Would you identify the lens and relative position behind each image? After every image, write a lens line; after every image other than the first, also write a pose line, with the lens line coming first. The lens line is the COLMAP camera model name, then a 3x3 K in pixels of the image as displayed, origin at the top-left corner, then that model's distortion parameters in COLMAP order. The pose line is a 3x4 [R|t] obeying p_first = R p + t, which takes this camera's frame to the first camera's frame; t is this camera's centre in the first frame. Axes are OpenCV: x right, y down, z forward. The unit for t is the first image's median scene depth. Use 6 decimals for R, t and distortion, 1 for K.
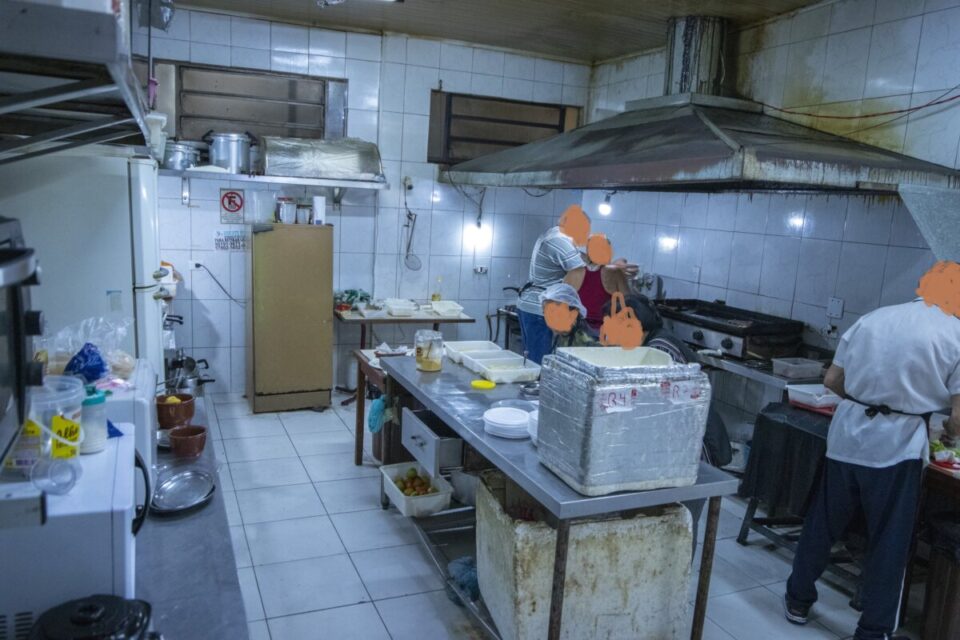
lens RADIAL K [[713.7, 0, 476.2], [0, 713.7, 316.6], [0, 0, 1]] dist [-0.009345, -0.000837]
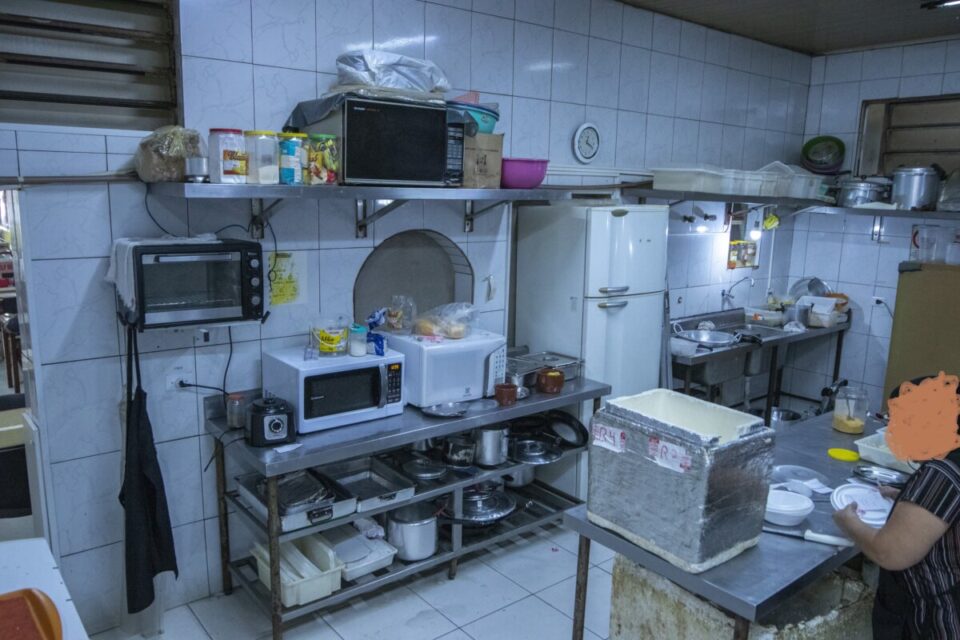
lens RADIAL K [[713.7, 0, 477.9], [0, 713.7, 322.8], [0, 0, 1]] dist [-0.009345, -0.000837]
pose [[0.284395, 0.127148, -0.950238, 0.415727], [-0.161716, 0.983326, 0.083176, -0.037225], [0.944970, 0.130013, 0.300215, 0.189676]]
